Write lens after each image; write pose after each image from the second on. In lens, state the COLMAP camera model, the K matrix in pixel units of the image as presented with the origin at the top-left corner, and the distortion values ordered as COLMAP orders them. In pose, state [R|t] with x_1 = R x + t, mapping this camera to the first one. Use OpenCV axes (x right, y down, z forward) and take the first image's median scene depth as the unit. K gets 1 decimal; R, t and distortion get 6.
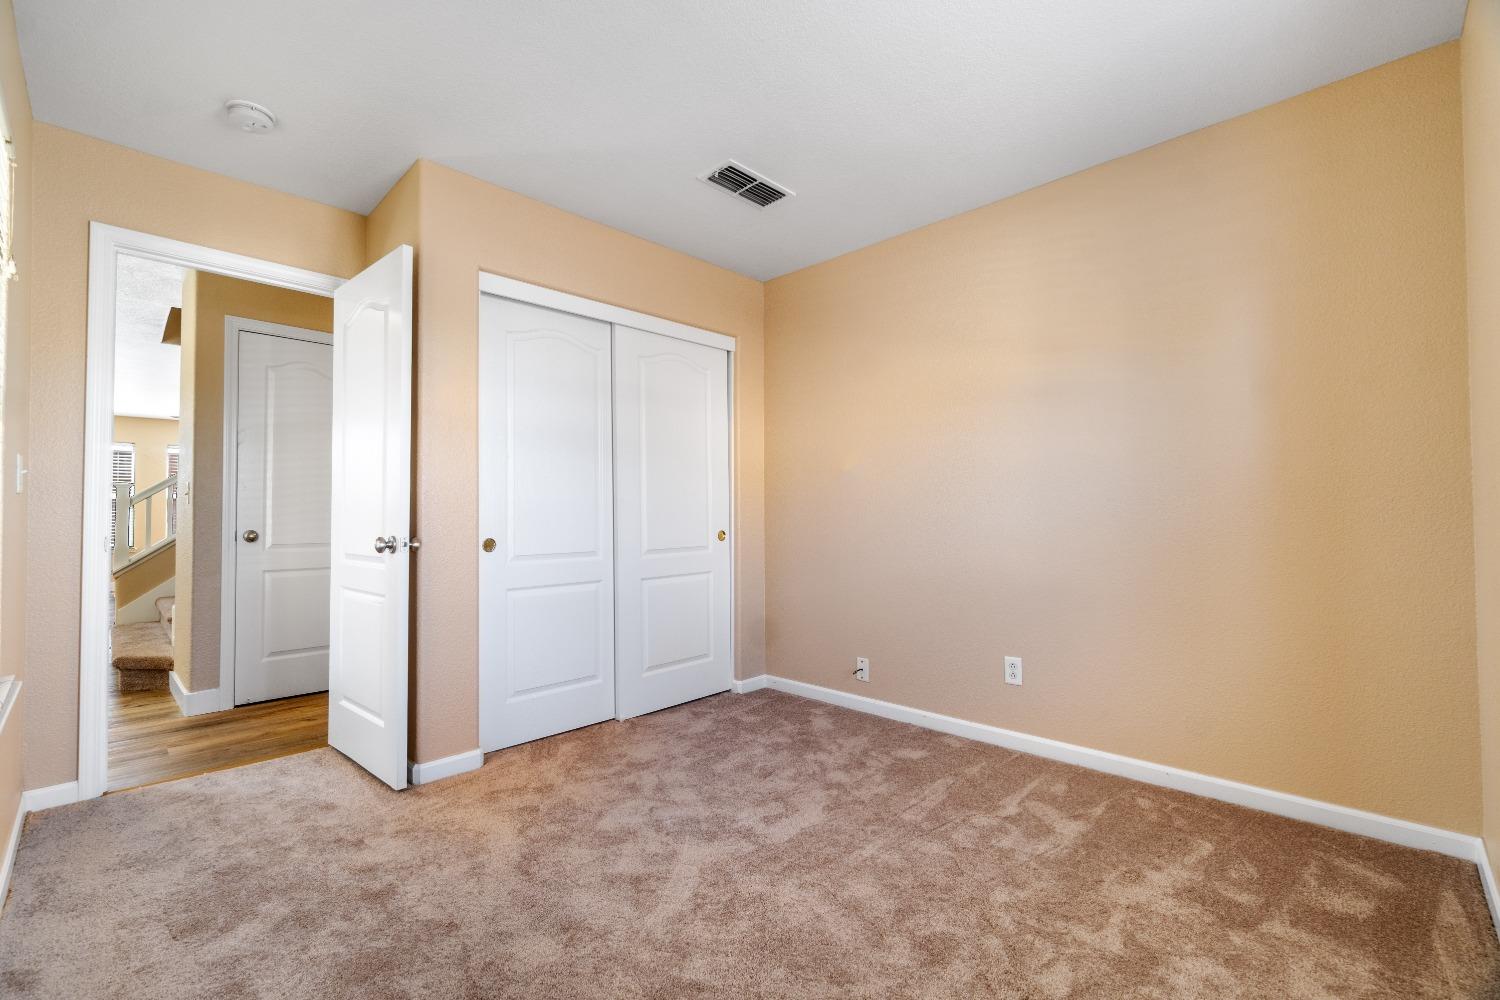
lens RADIAL K [[645.3, 0, 743.6], [0, 645.3, 498.3], [0, 0, 1]] dist [-0.003874, 0.000592]
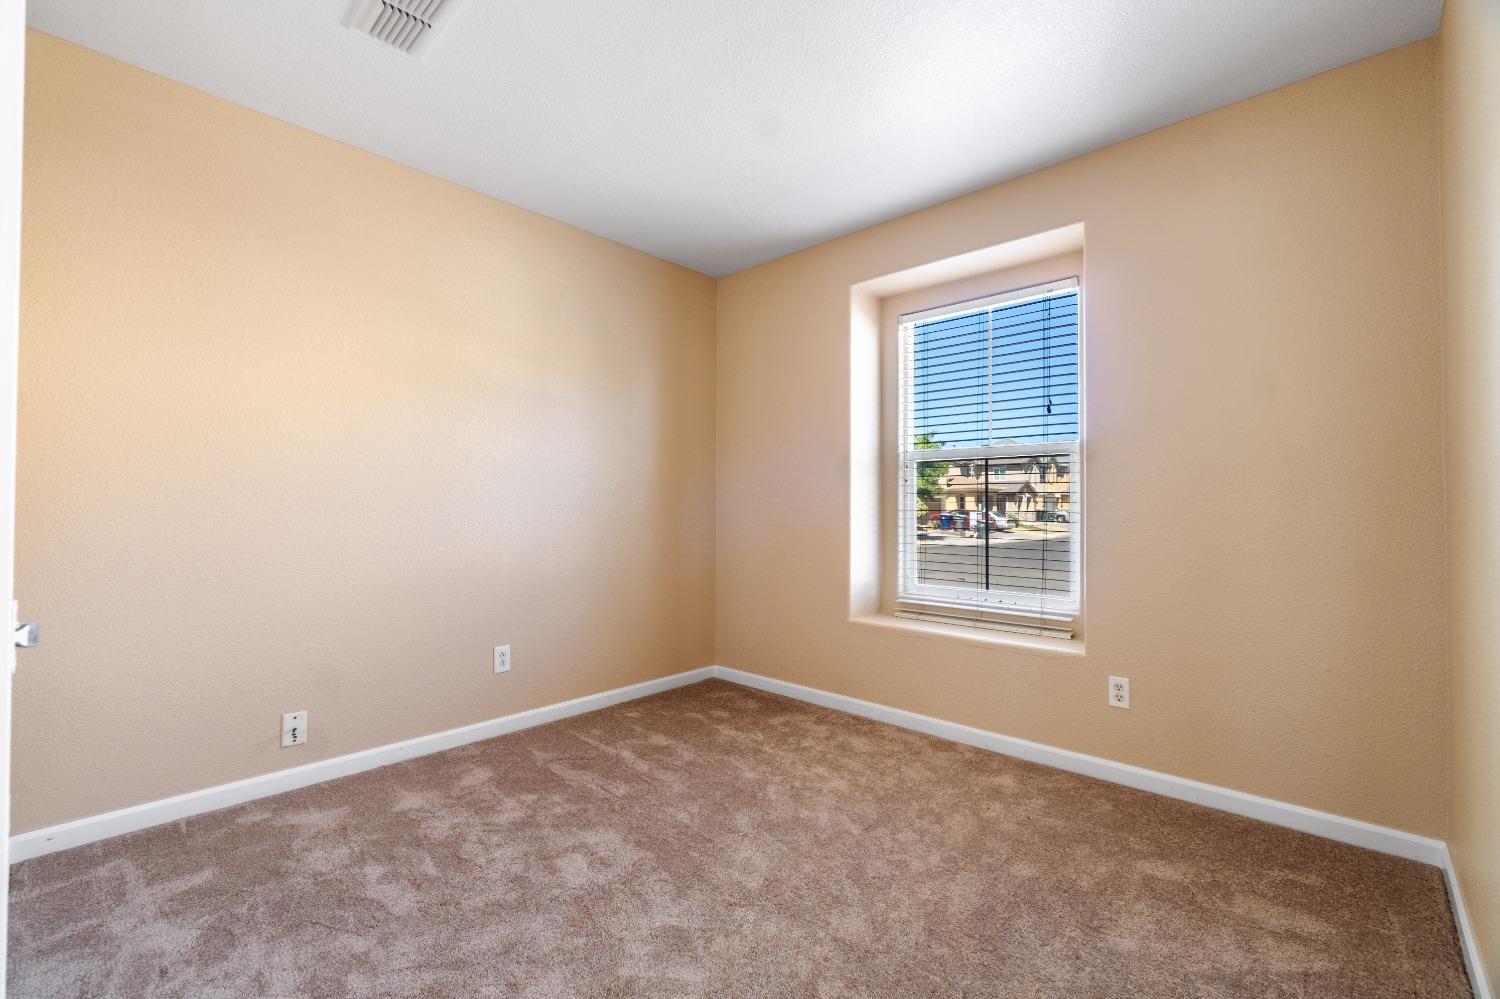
lens RADIAL K [[645.3, 0, 743.6], [0, 645.3, 497.8], [0, 0, 1]] dist [-0.003874, 0.000592]
pose [[-0.012842, 0.019078, 0.999736, -0.680630], [-0.021754, 0.999576, -0.019355, 0.022606], [-0.999681, -0.021997, -0.012422, 0.686696]]
